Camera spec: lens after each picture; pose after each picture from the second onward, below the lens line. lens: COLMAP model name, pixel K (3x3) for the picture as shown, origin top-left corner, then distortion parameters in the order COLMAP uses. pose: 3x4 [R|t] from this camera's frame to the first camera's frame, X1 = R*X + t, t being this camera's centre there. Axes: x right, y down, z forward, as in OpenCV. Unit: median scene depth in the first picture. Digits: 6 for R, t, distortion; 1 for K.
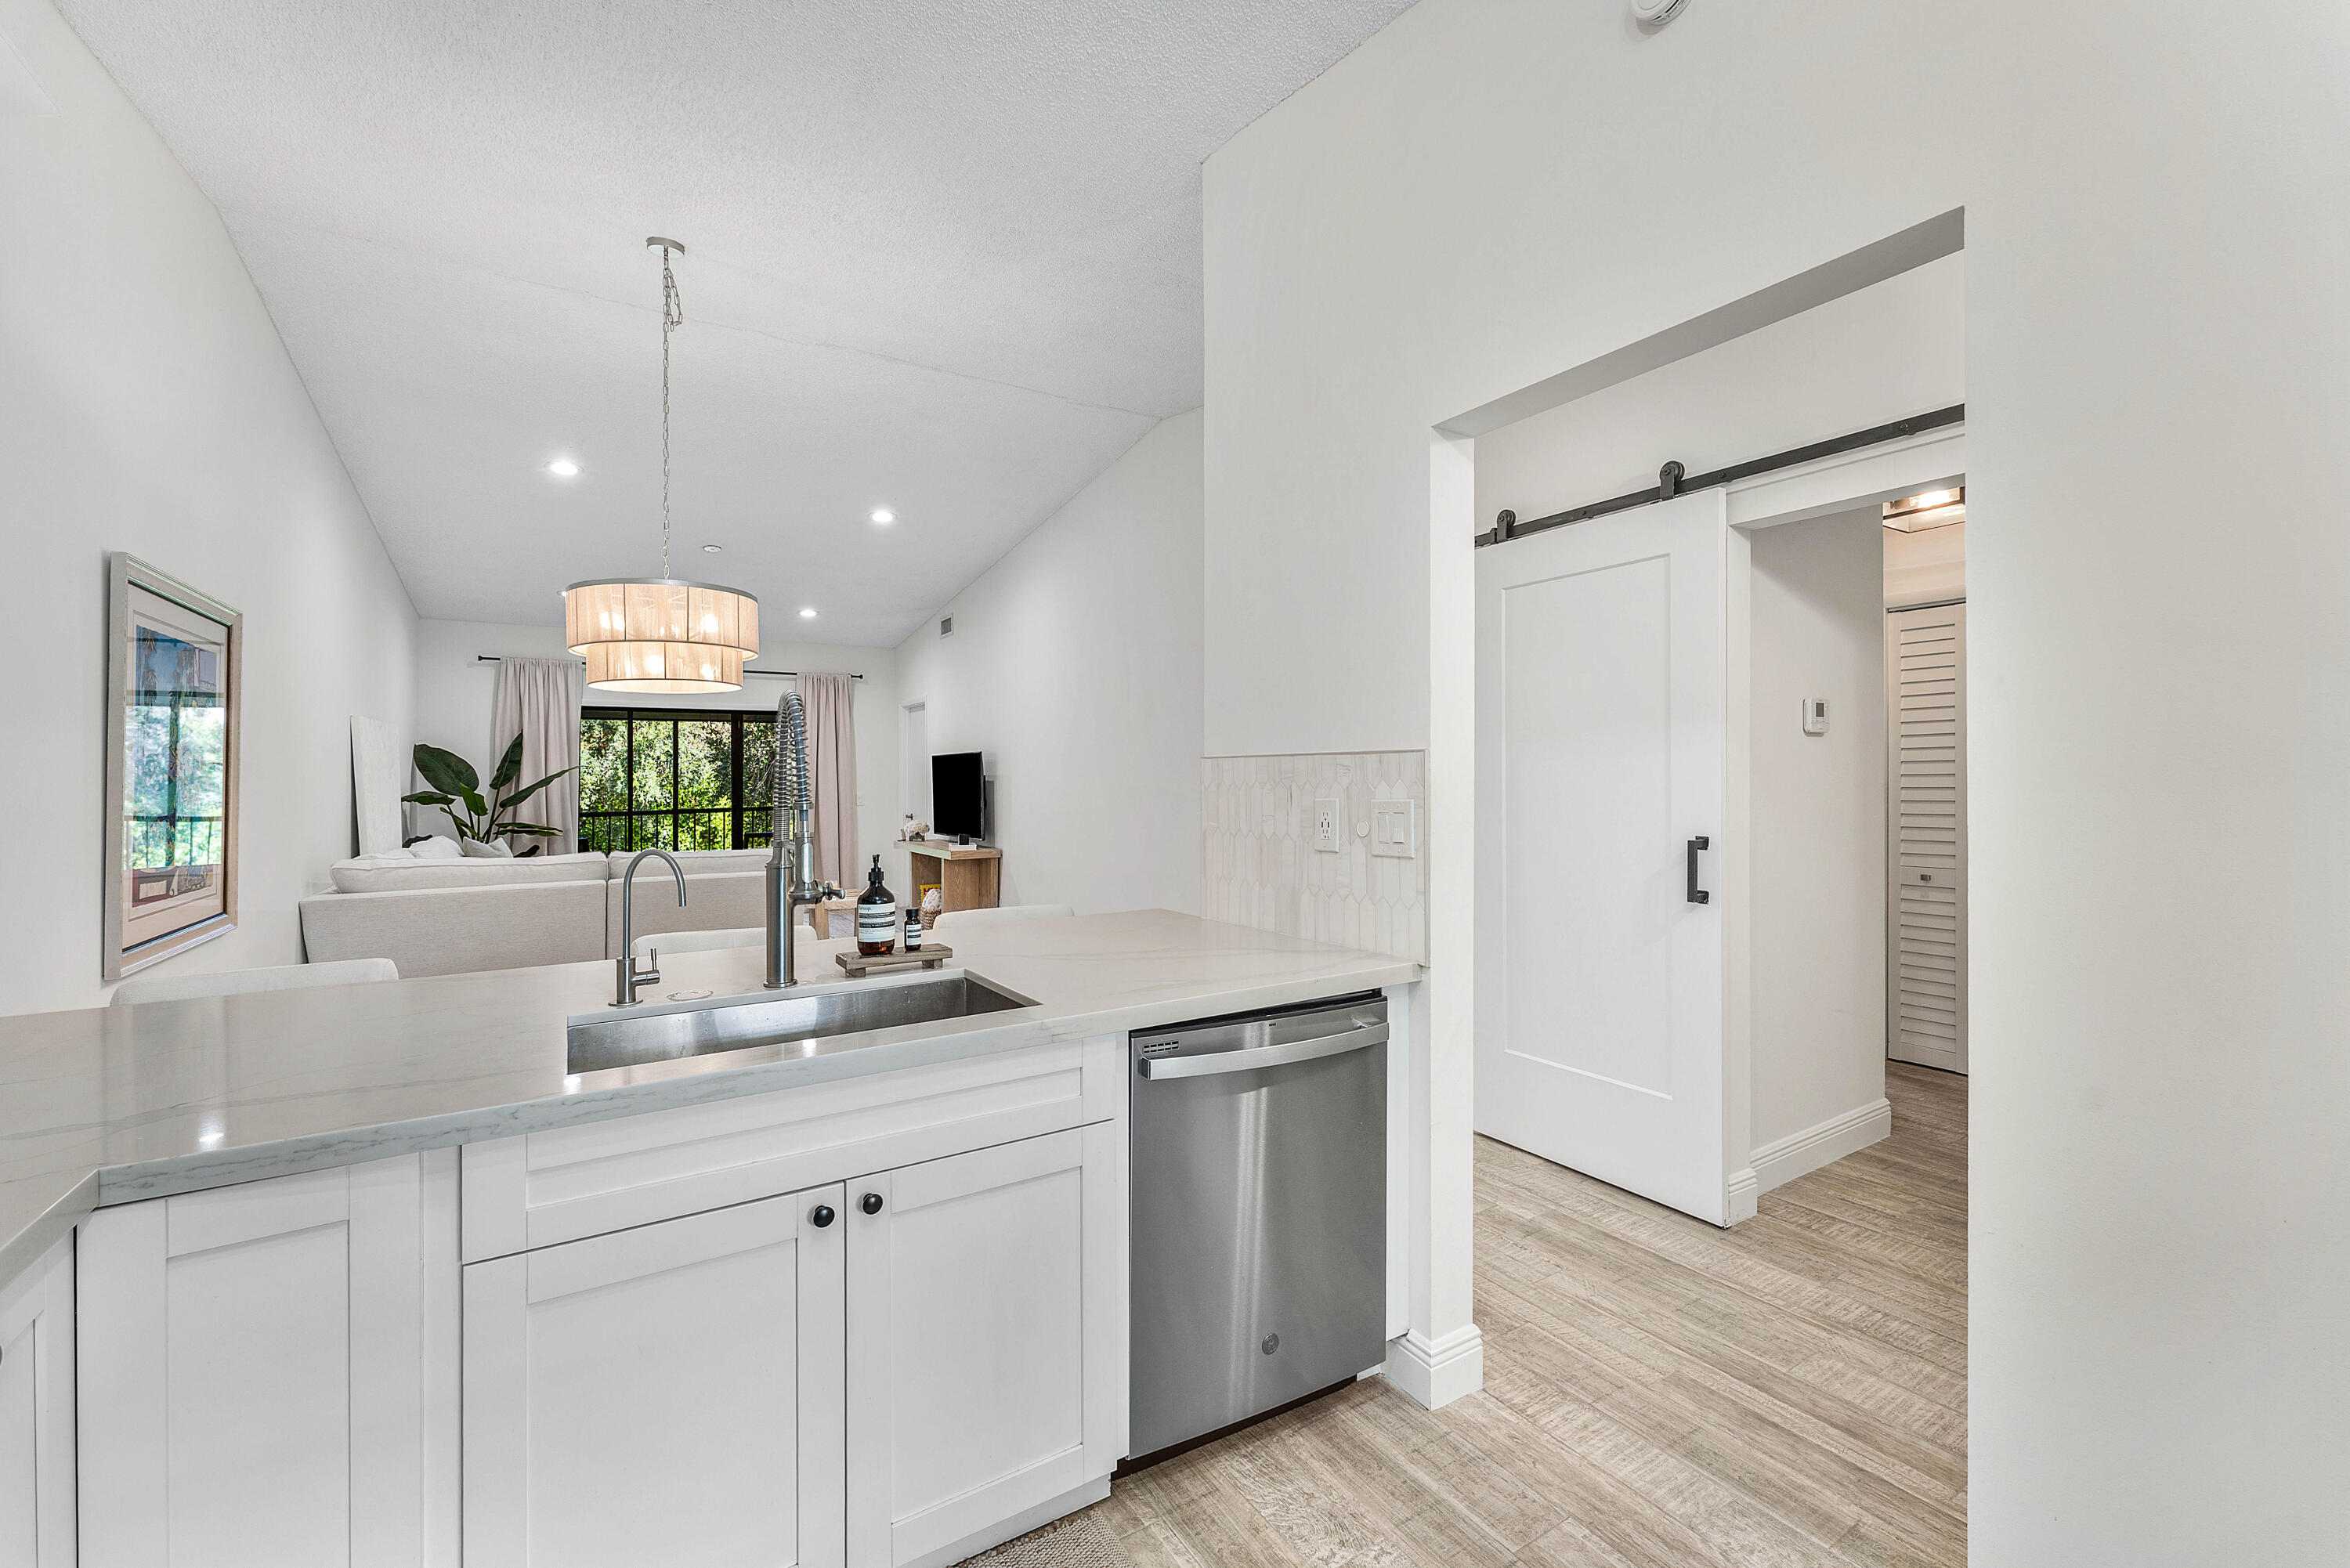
lens RADIAL K [[970.9, 0, 1180.6], [0, 970.9, 771.1], [0, 0, 1]] dist [0.003439, -0.000681]
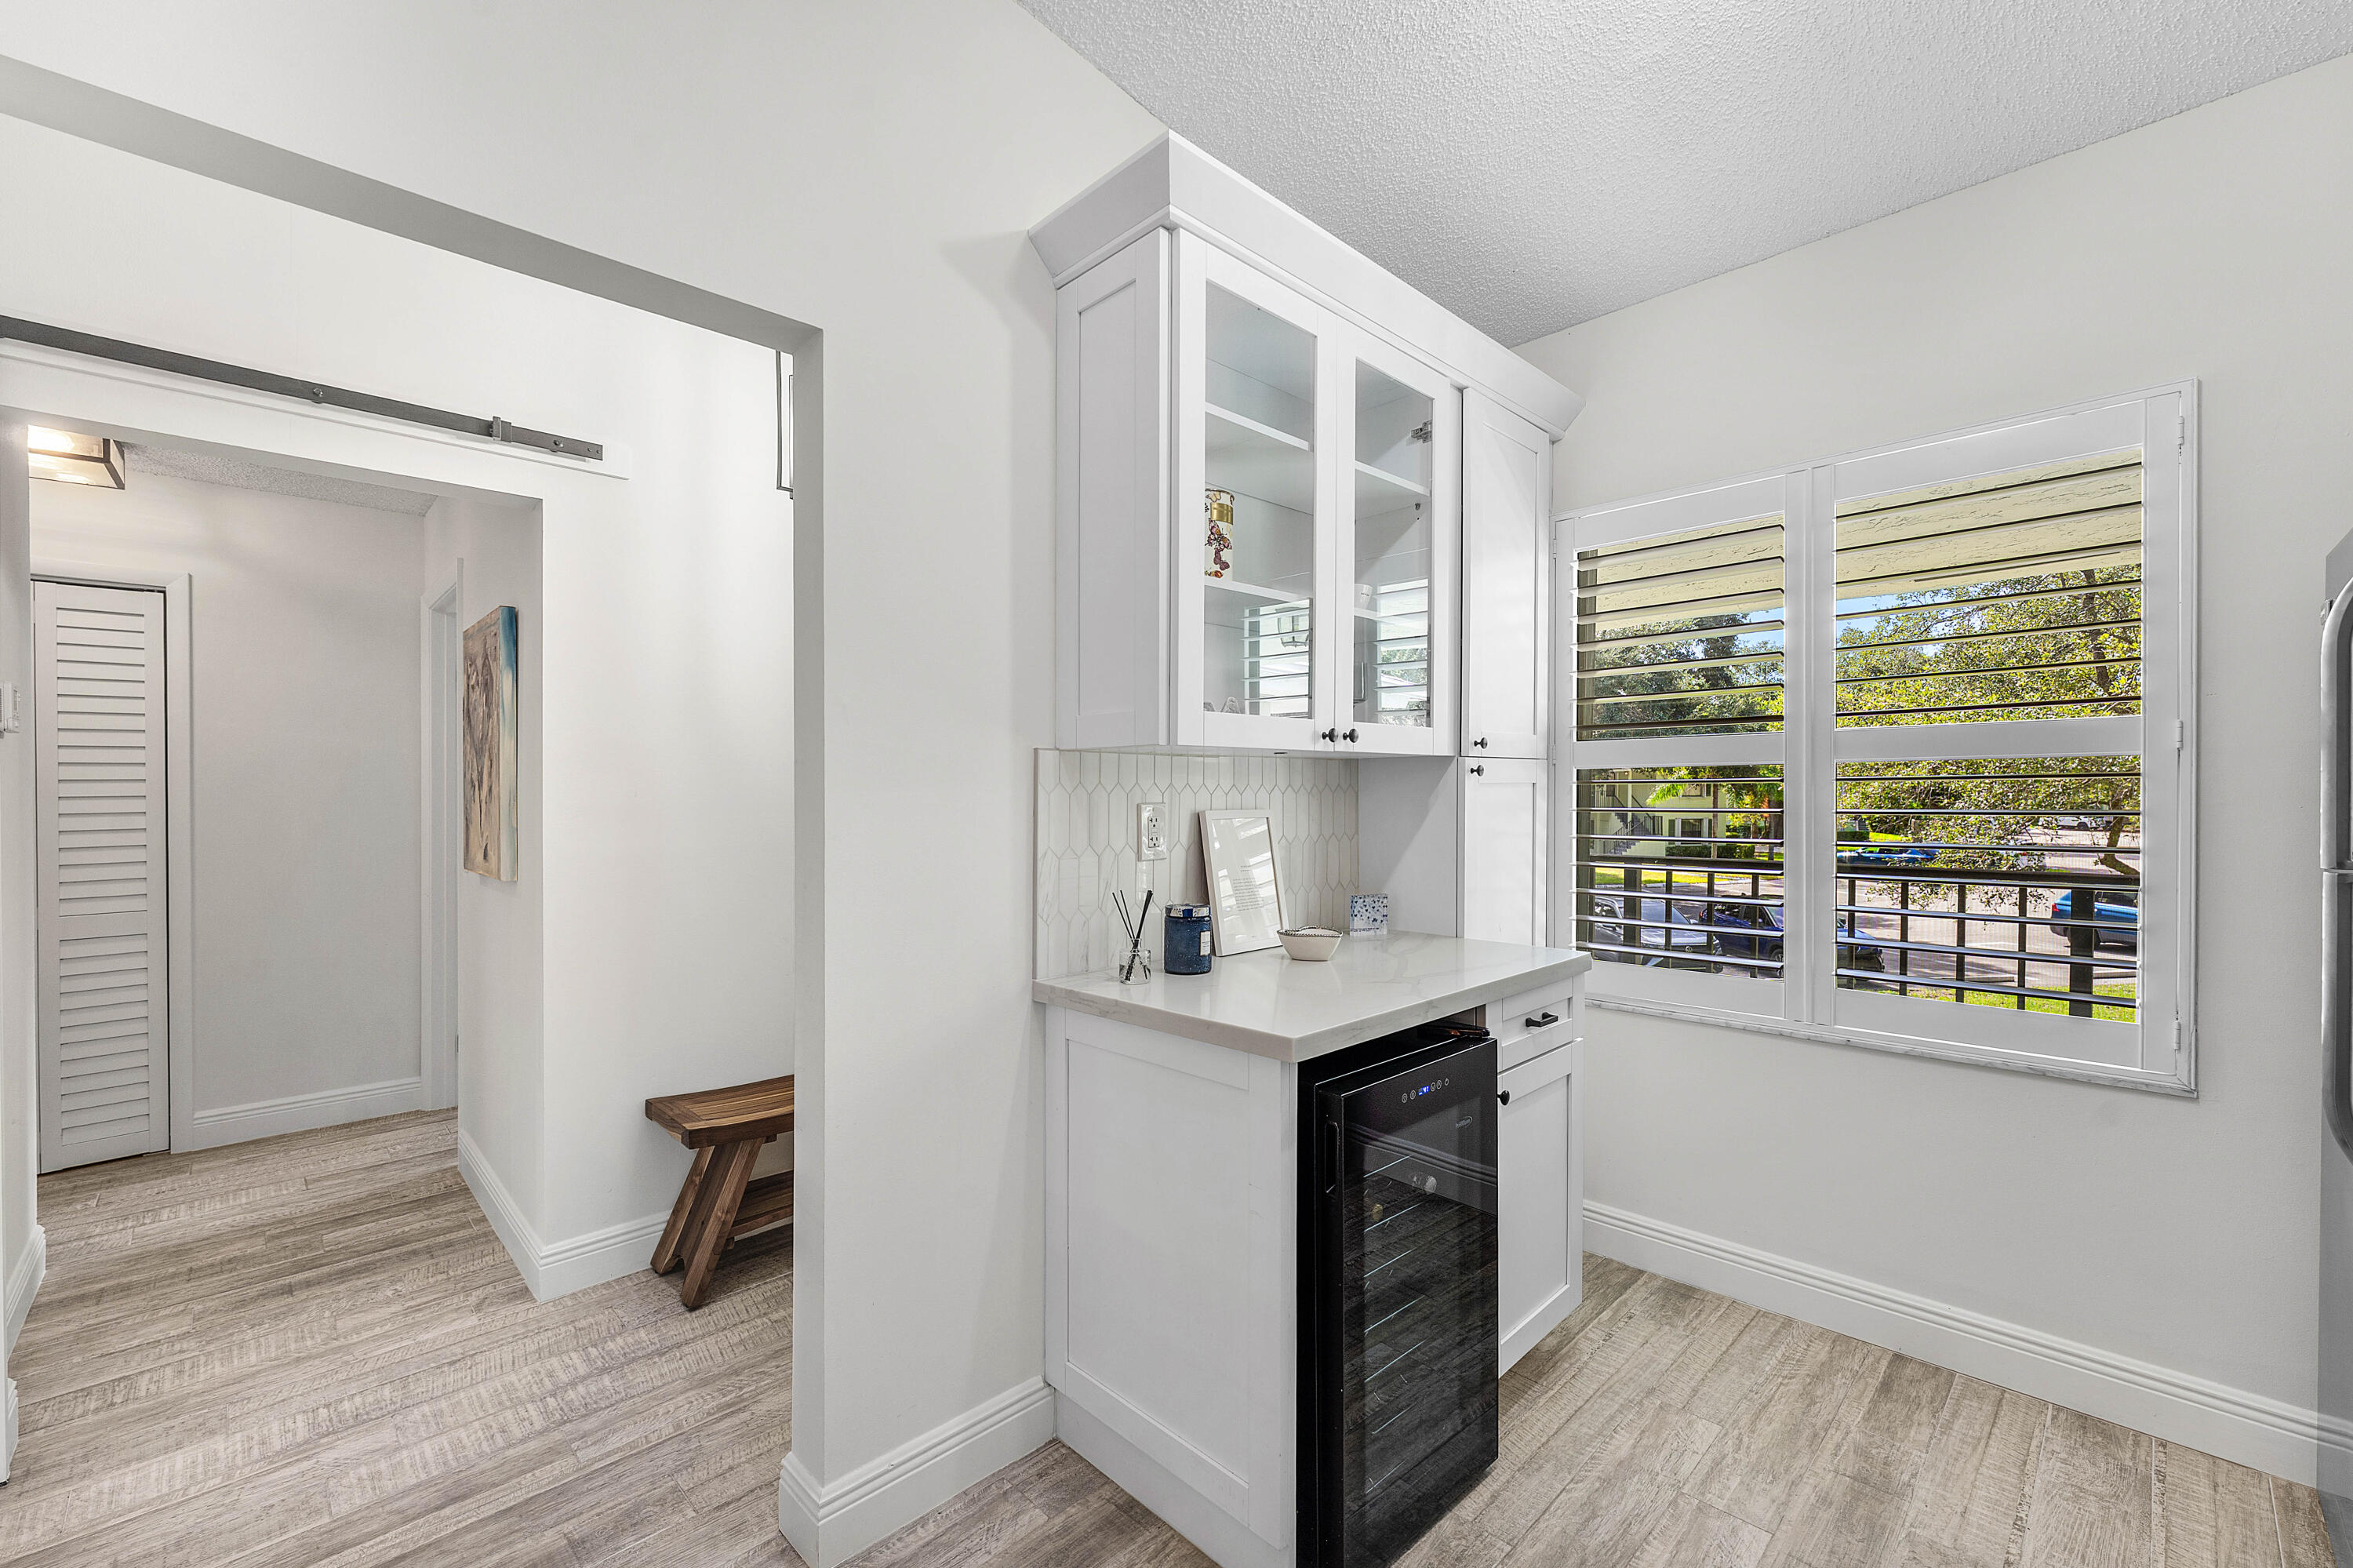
lens RADIAL K [[972.3, 0, 1173.8], [0, 972.3, 791.6], [0, 0, 1]] dist [0.003439, -0.000681]
pose [[-0.212581, 0.016977, 0.976996, -0.306213], [0.005654, 0.999854, -0.016144, 0.027783], [-0.977127, 0.002092, -0.212646, 0.452189]]
